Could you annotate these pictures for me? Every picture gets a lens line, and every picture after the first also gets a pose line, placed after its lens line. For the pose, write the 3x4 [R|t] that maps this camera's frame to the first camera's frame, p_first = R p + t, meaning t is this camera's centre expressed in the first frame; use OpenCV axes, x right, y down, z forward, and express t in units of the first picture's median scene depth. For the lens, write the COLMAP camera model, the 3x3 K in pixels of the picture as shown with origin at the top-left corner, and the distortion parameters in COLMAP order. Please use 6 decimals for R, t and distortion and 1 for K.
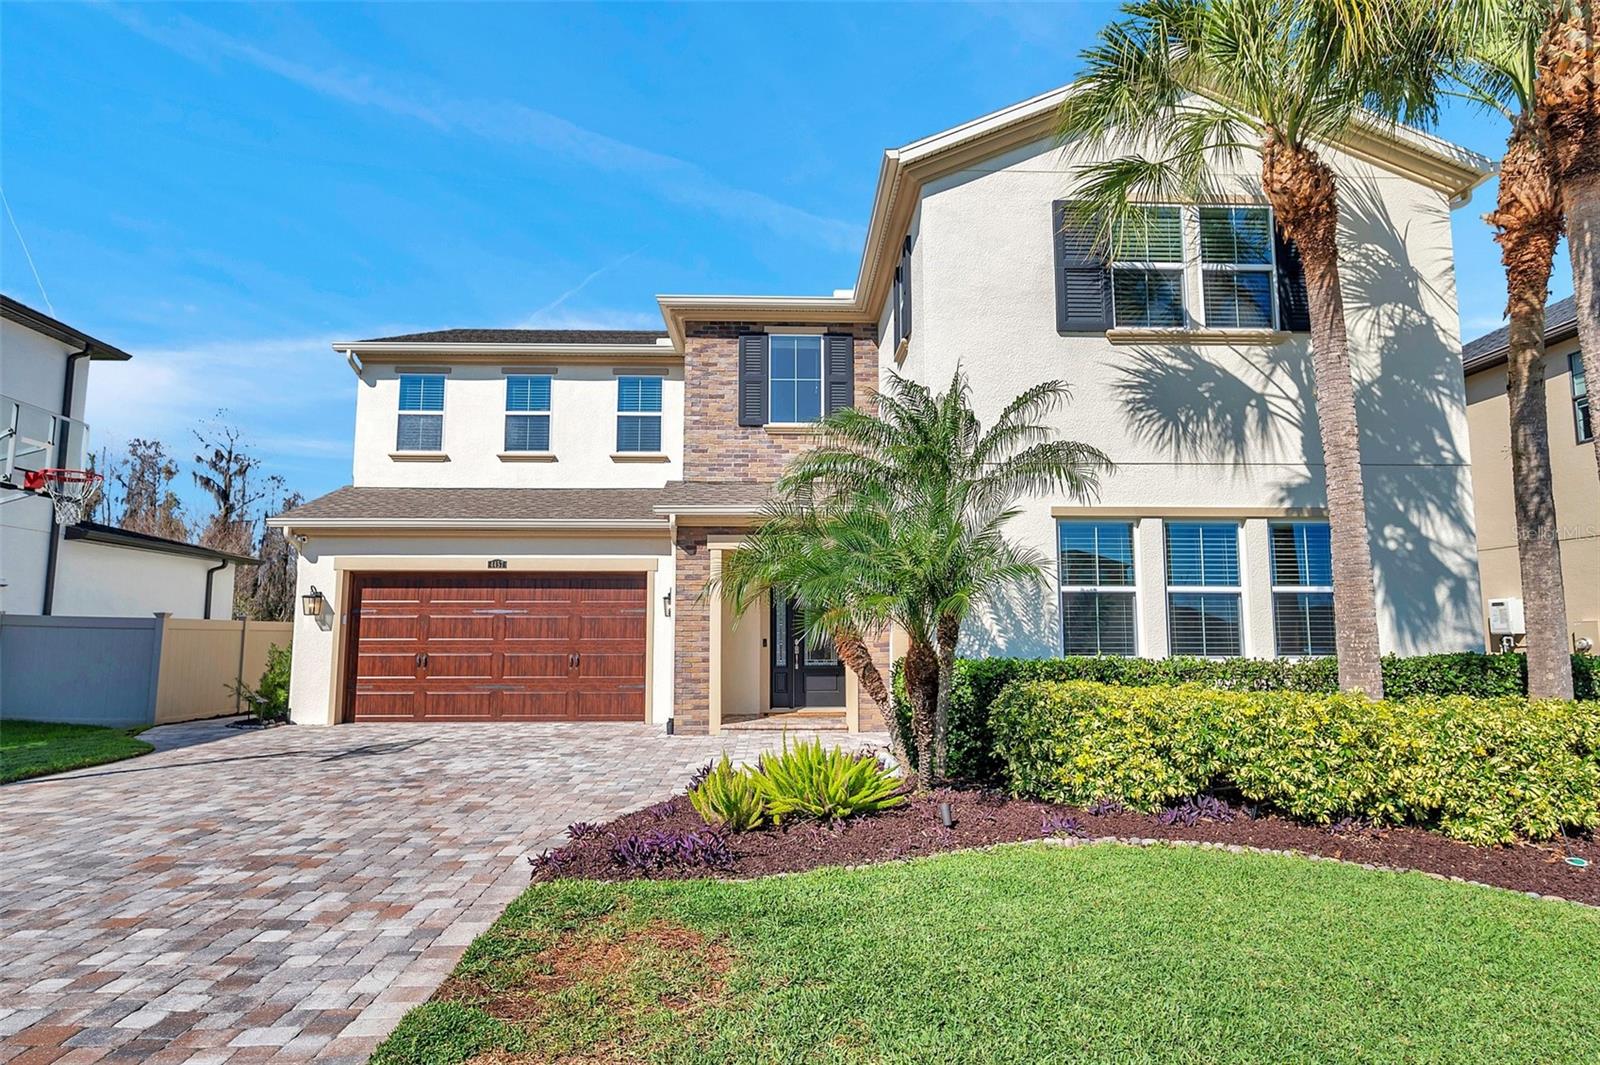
lens RADIAL K [[908.9, 0, 901.1], [0, 908.9, 545.1], [0, 0, 1]] dist [-0.001974, 0.001417]
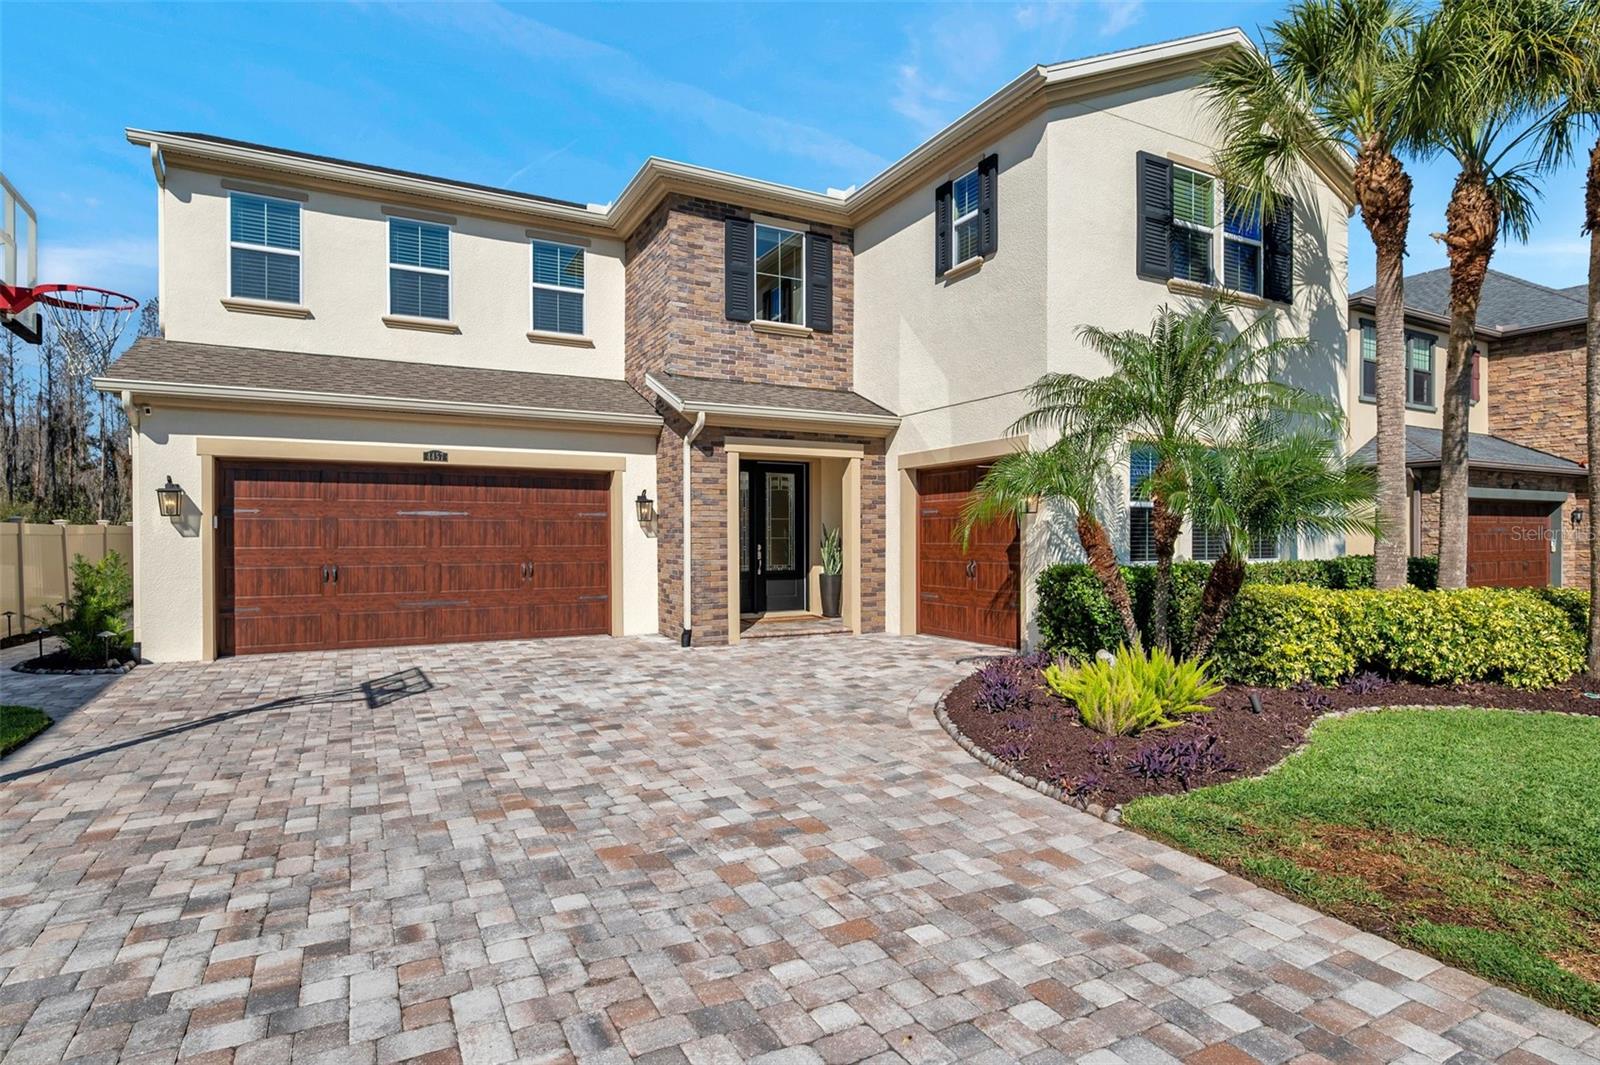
lens RADIAL K [[838.6, 0, 798.7], [0, 838.6, 548.1], [0, 0, 1]] dist [-0.002035, 0.001005]
pose [[0.894669, -0.006785, 0.446678, -0.500545], [-0.047193, 0.992854, 0.109605, 0.004968], [-0.444230, -0.119140, 0.887956, 0.171887]]
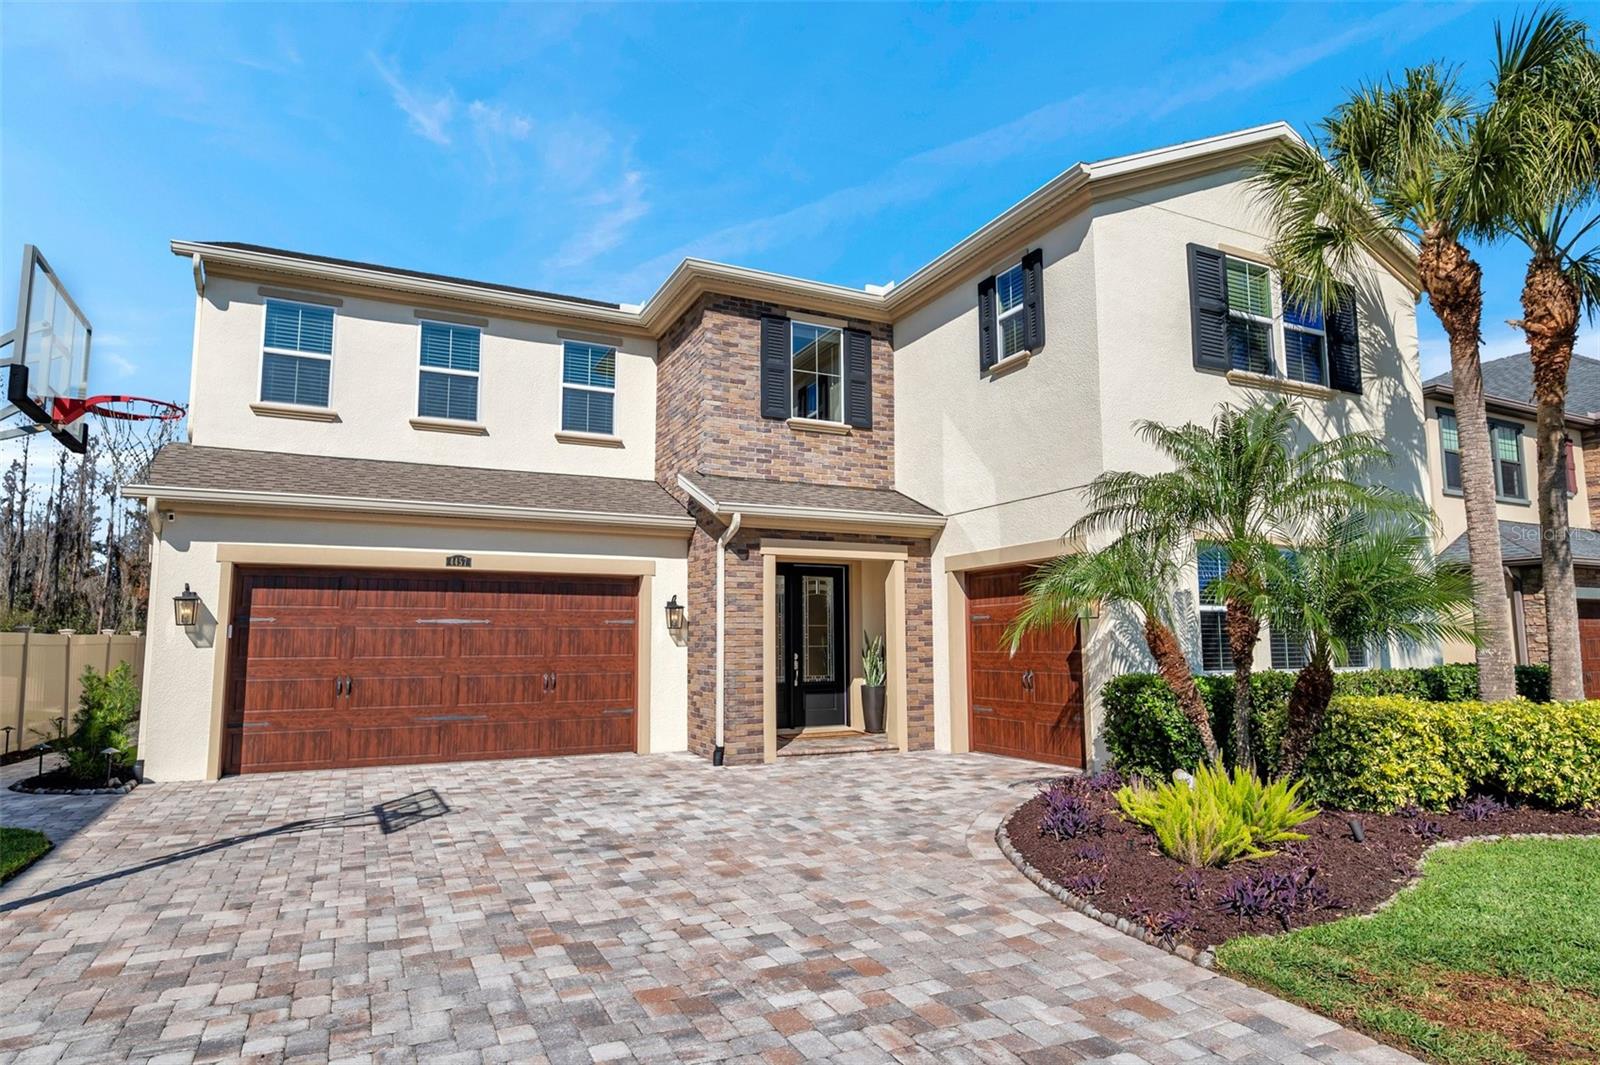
lens RADIAL K [[908.9, 0, 797.4], [0, 908.9, 546.6], [0, 0, 1]] dist [-0.001974, 0.001417]
pose [[0.909699, 0.040726, 0.413267, -0.514302], [-0.040670, 0.999133, -0.008936, 0.003446], [-0.413273, -0.008678, 0.910566, 0.165876]]
